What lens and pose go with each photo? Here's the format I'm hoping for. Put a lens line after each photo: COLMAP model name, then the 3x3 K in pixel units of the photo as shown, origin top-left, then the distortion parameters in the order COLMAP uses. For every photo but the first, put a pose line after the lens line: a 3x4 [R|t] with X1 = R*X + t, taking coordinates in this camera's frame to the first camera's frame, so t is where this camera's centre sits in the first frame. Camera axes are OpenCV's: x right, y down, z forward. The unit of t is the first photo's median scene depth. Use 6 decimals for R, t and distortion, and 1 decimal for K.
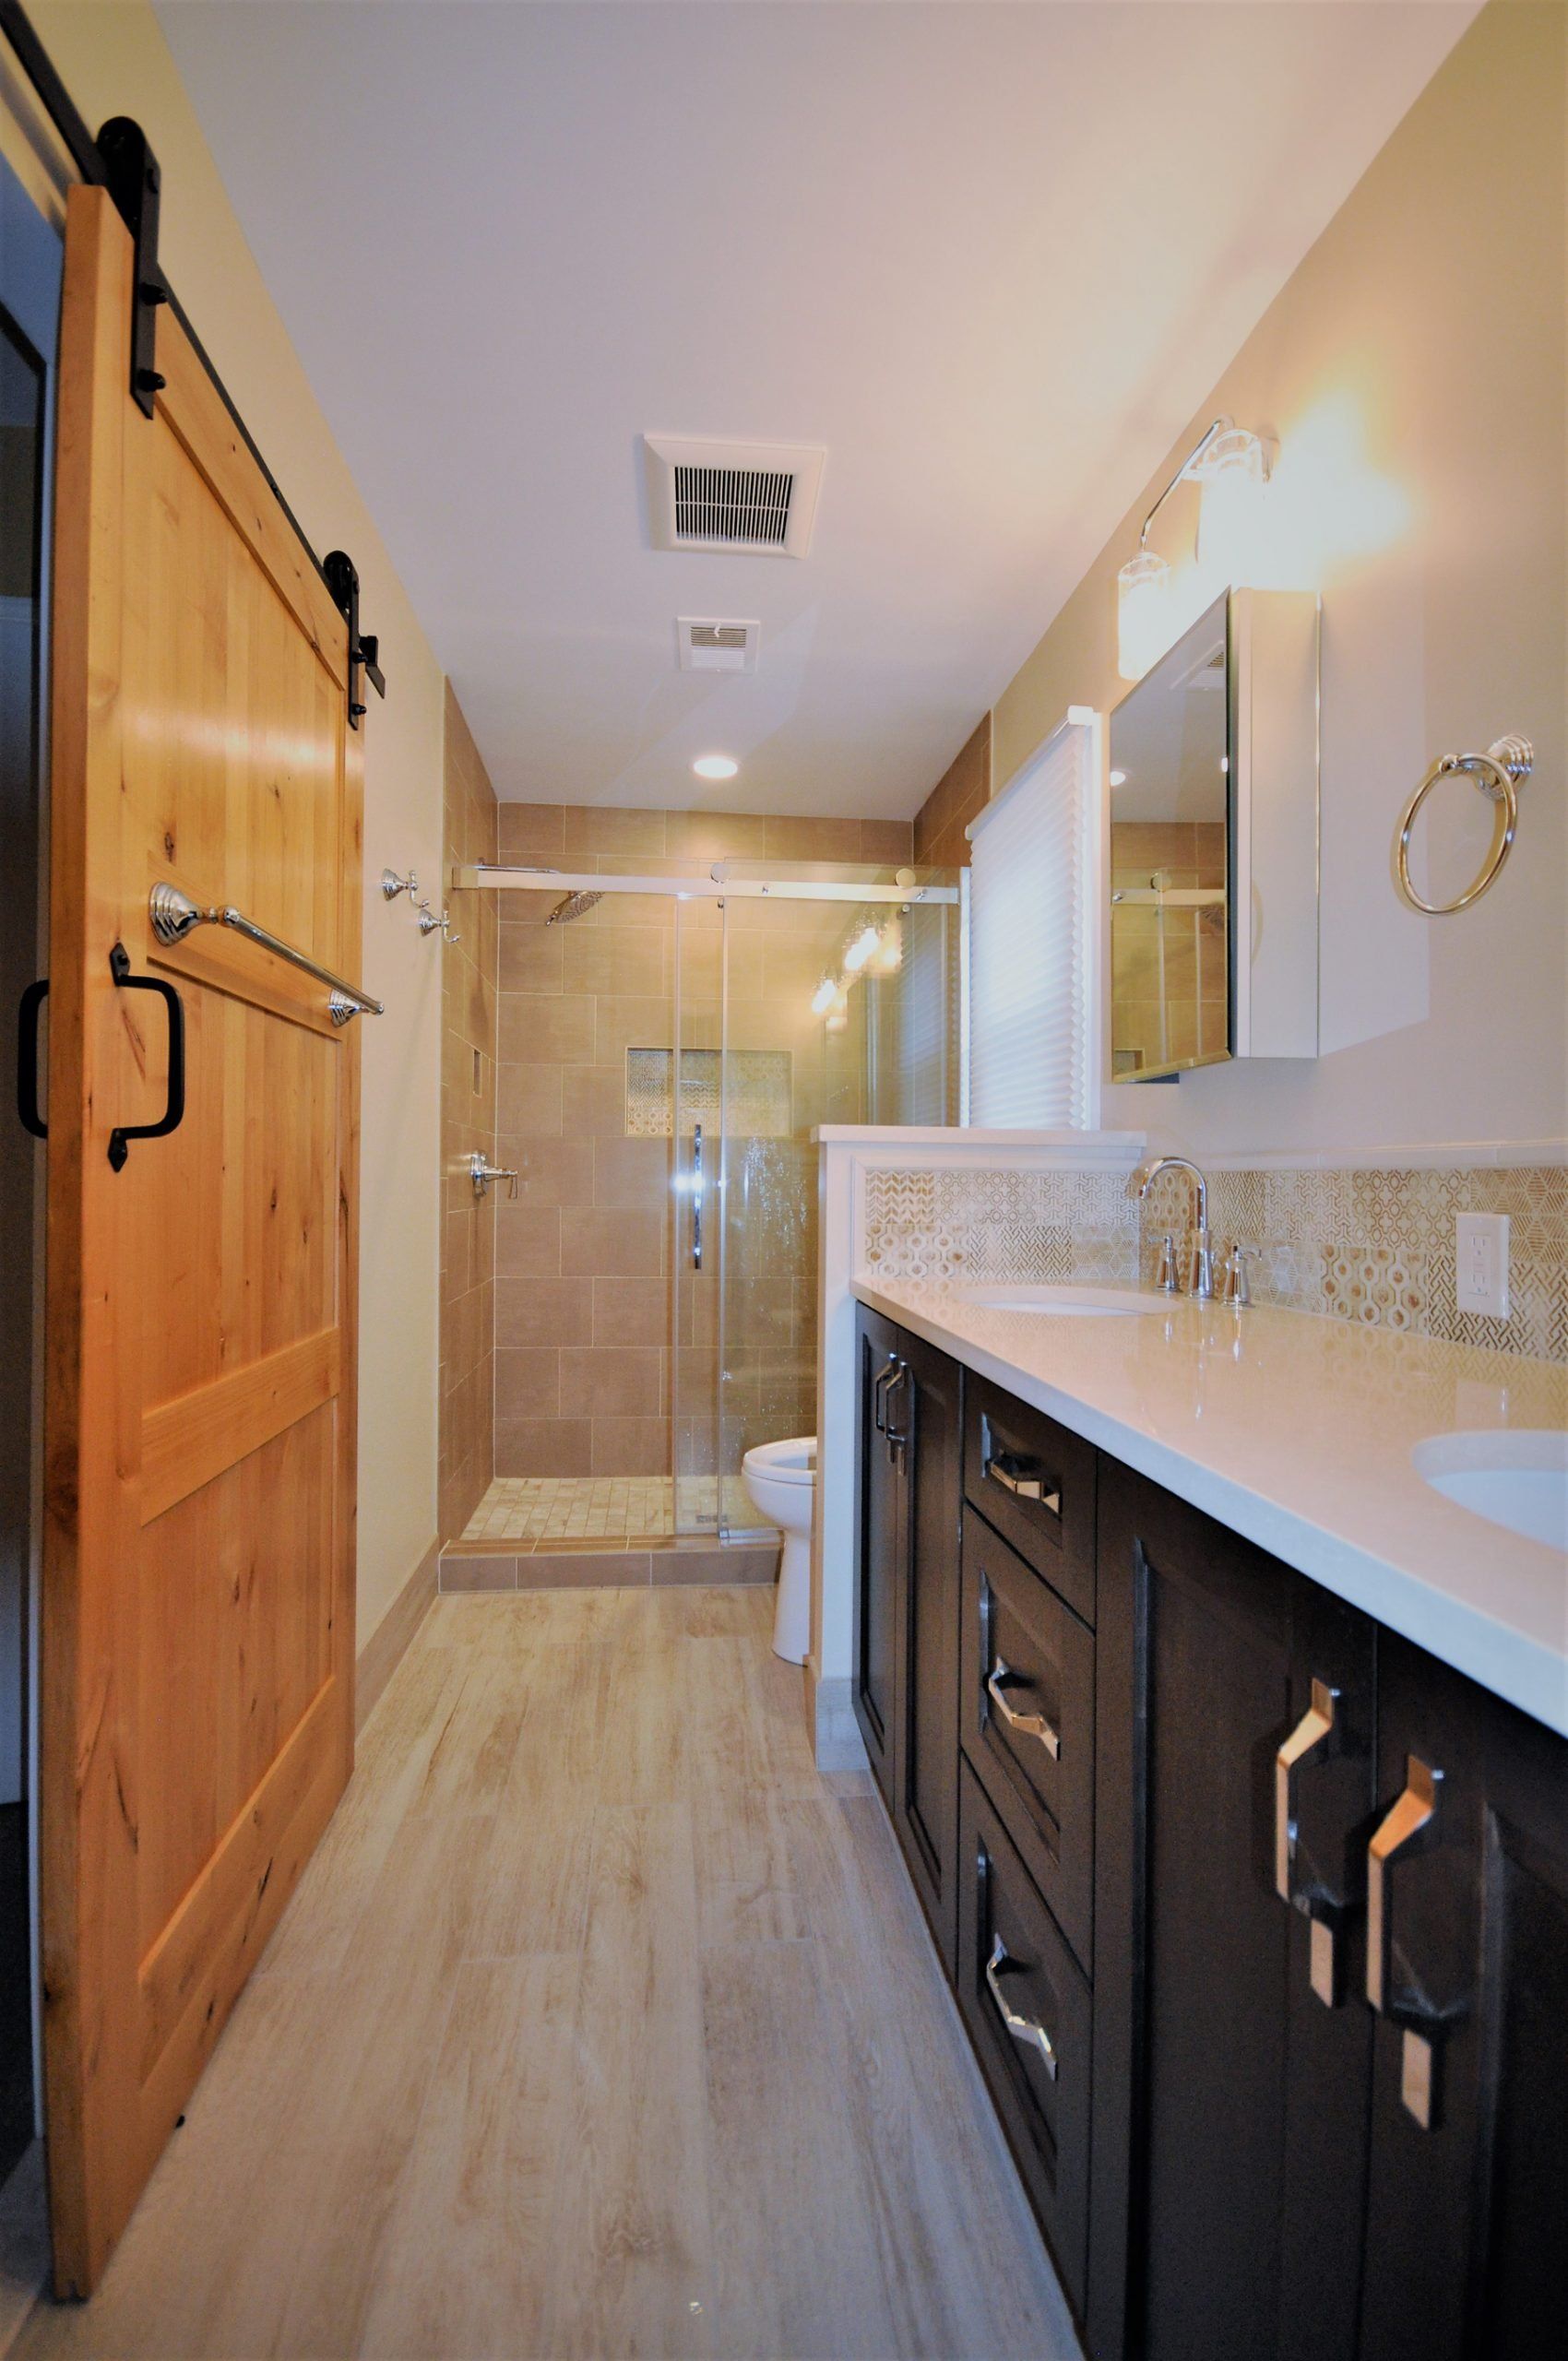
lens RADIAL K [[1092.4, 0, 783.3], [0, 1092.4, 1180.1], [0, 0, 1]] dist [0.000552, -0.005393]
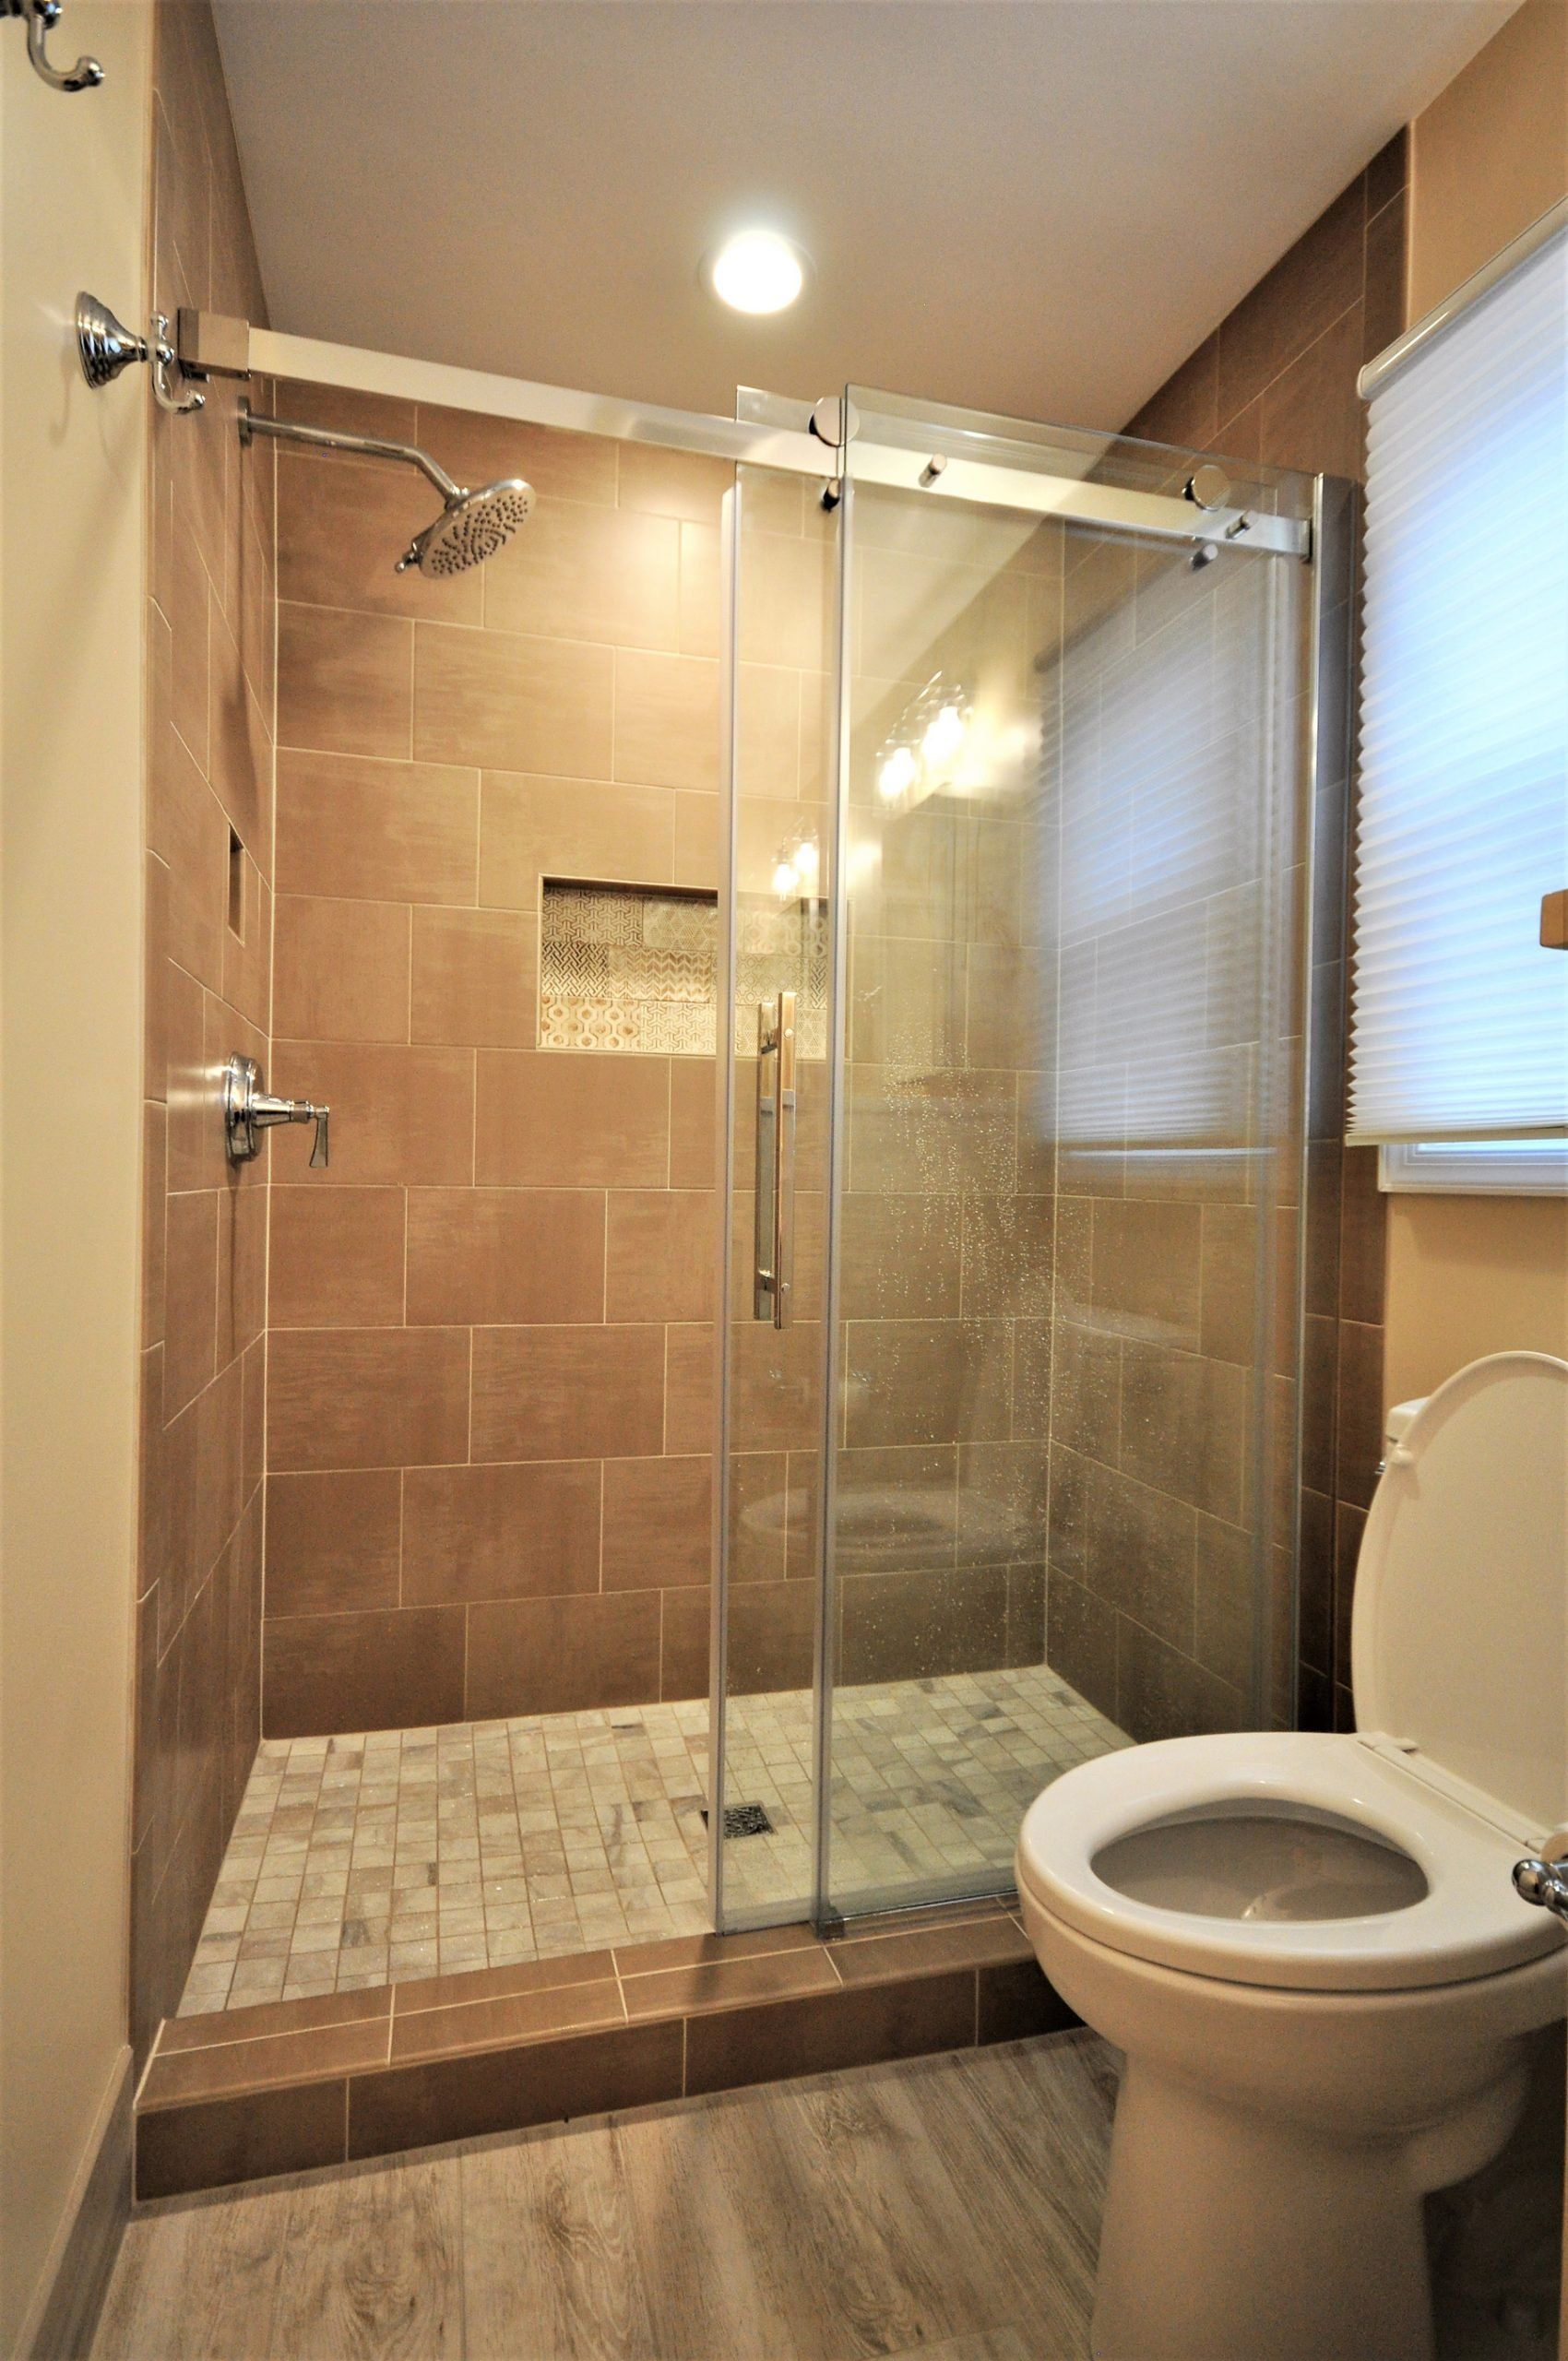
lens RADIAL K [[1238.9, 0, 784.9], [0, 1238.9, 1184.9], [0, 0, 1]] dist [0.024935, -0.002548]
pose [[0.985970, 0.007445, 0.166755, -0.139499], [-0.009380, 0.999897, 0.010819, 0.016693], [-0.166657, -0.012232, 0.985939, 0.446530]]
